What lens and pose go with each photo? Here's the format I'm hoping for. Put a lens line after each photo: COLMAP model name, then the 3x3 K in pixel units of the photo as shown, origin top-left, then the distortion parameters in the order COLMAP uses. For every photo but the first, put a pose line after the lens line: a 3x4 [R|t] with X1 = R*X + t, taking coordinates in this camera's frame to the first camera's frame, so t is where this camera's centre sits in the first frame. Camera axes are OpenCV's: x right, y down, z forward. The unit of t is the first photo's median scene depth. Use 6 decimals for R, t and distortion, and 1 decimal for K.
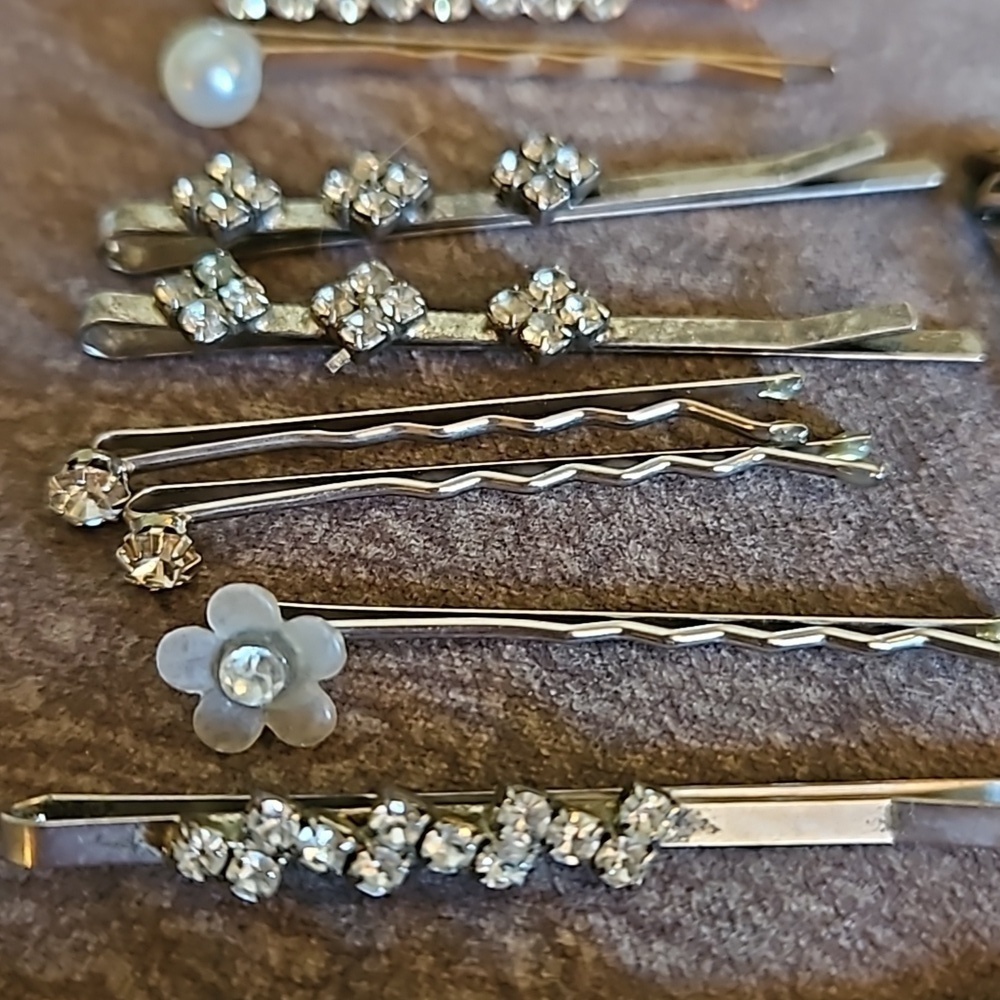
lens RADIAL K [[1447.0, 0, 491.8], [0, 1447.0, 496.1], [0, 0, 1]] dist [-0.027930, 0.000000]
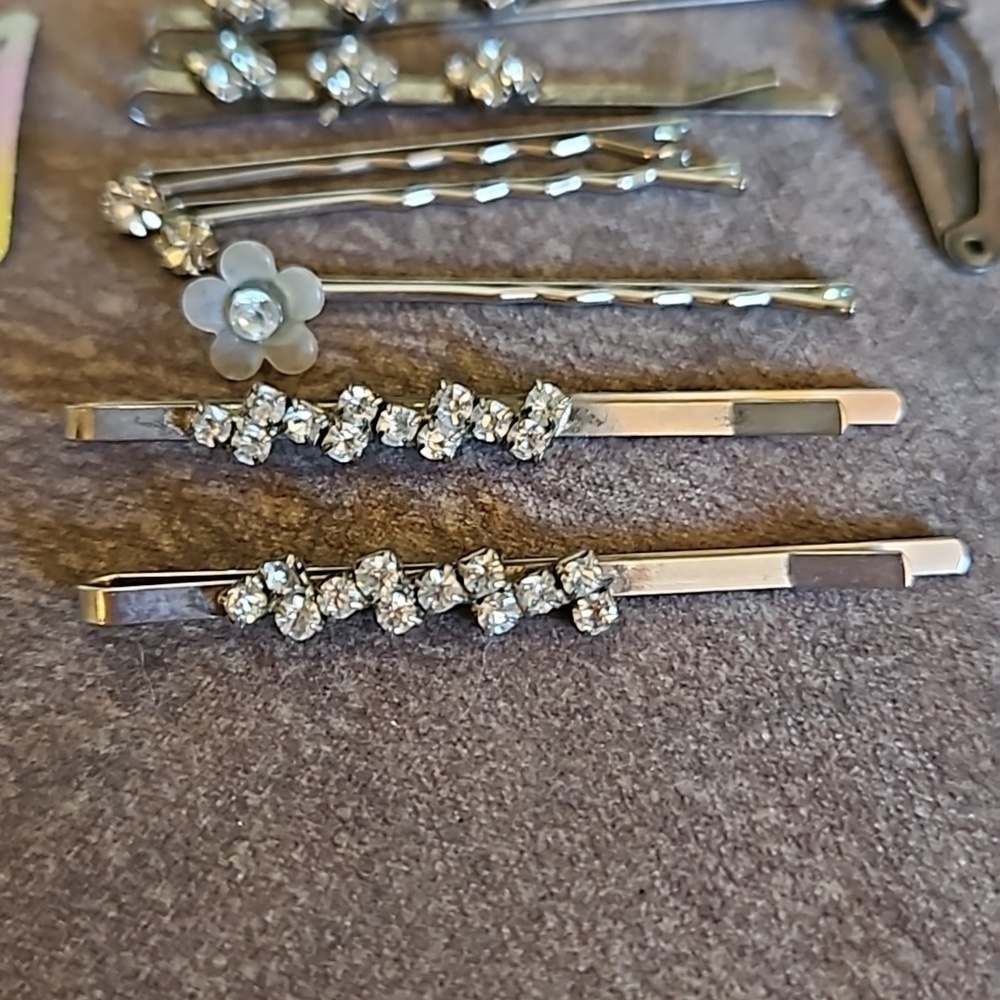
lens RADIAL K [[1447.0, 0, 494.5], [0, 1447.0, 503.5], [0, 0, 1]] dist [-0.027930, 0.000000]
pose [[0.999555, 0.006356, -0.029138, 0.085042], [-0.006814, 0.999854, -0.015660, 0.285329], [0.029034, 0.015852, 0.999453, -0.284419]]
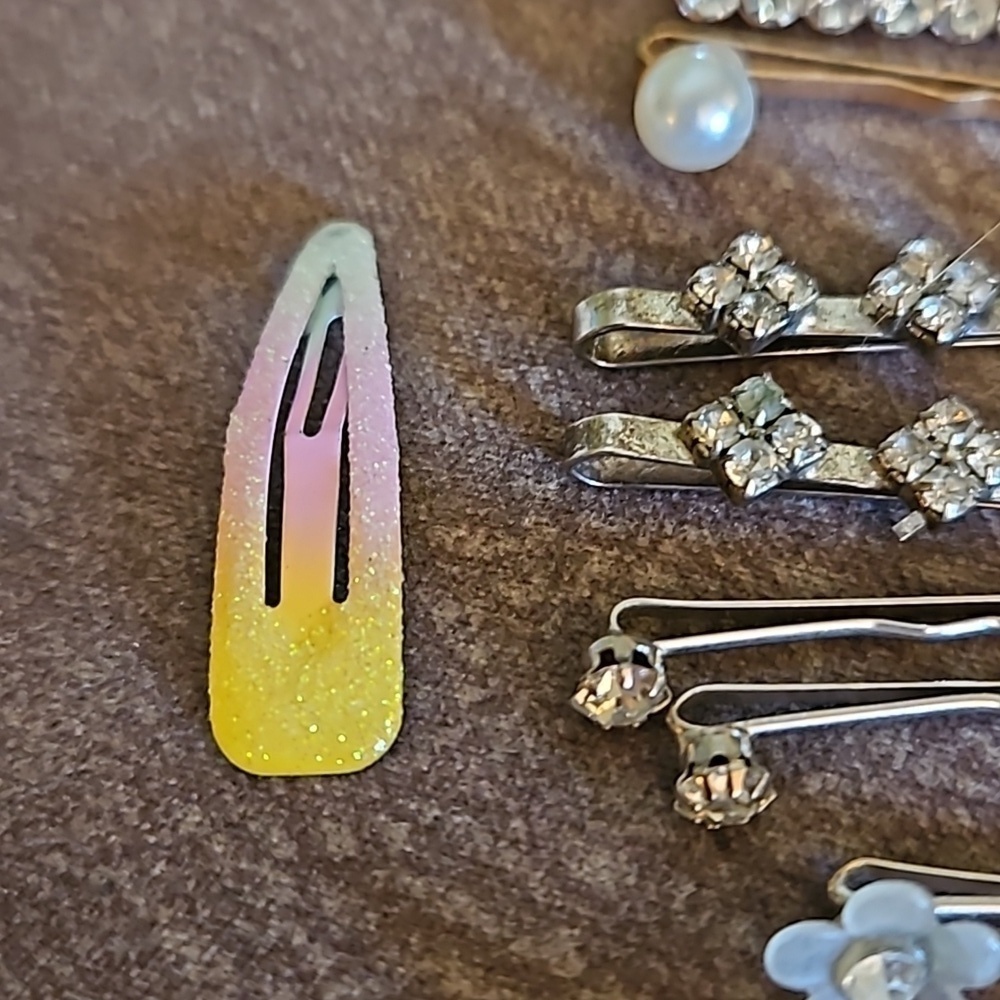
lens RADIAL K [[1447.0, 0, 506.8], [0, 1447.0, 506.6], [0, 0, 1]] dist [-0.027930, 0.000000]
pose [[0.998040, 0.062021, 0.008355, -0.360152], [-0.062579, 0.990164, 0.125139, -0.203819], [-0.000512, -0.125416, 0.992104, 0.211269]]
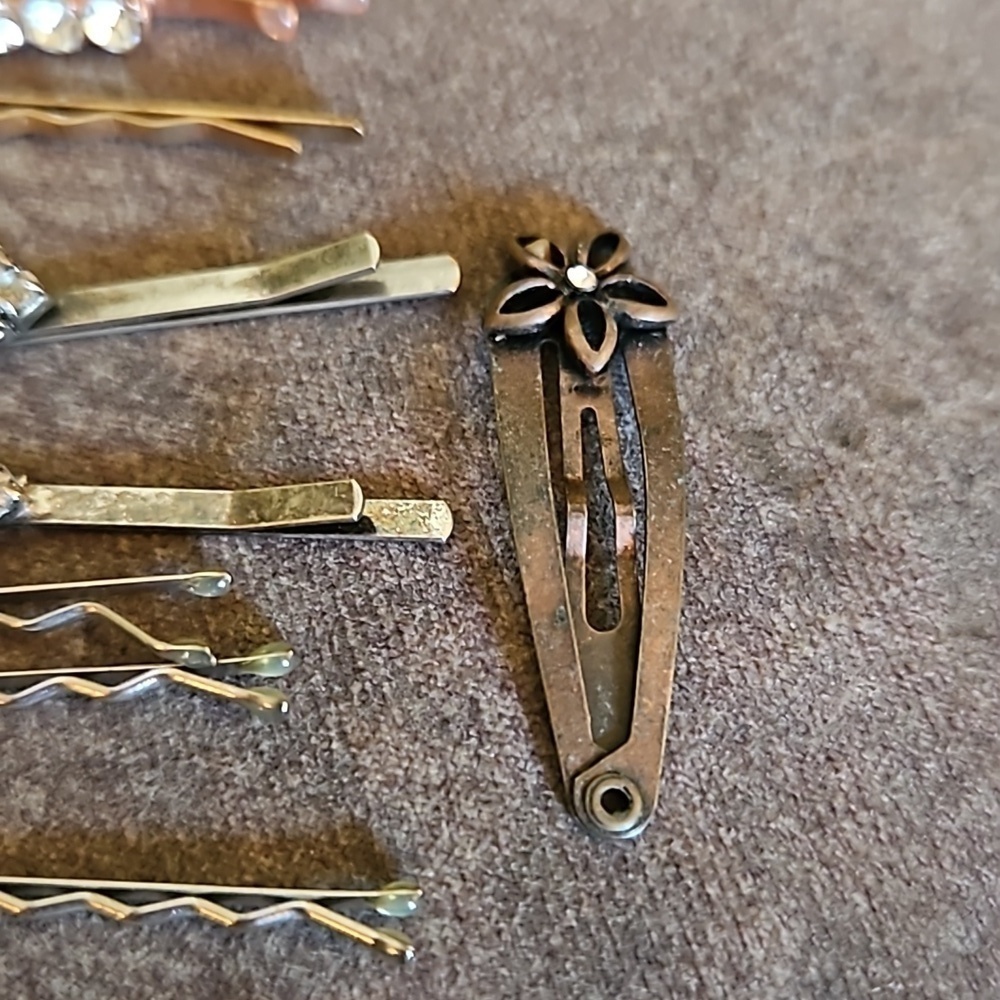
lens RADIAL K [[1447.0, 0, 510.1], [0, 1447.0, 502.1], [0, 0, 1]] dist [-0.027930, 0.000000]
pose [[0.999448, -0.010035, -0.031663, 0.429351], [0.016359, 0.978350, 0.206312, -0.314154], [0.028907, -0.206716, 0.977974, 0.162653]]
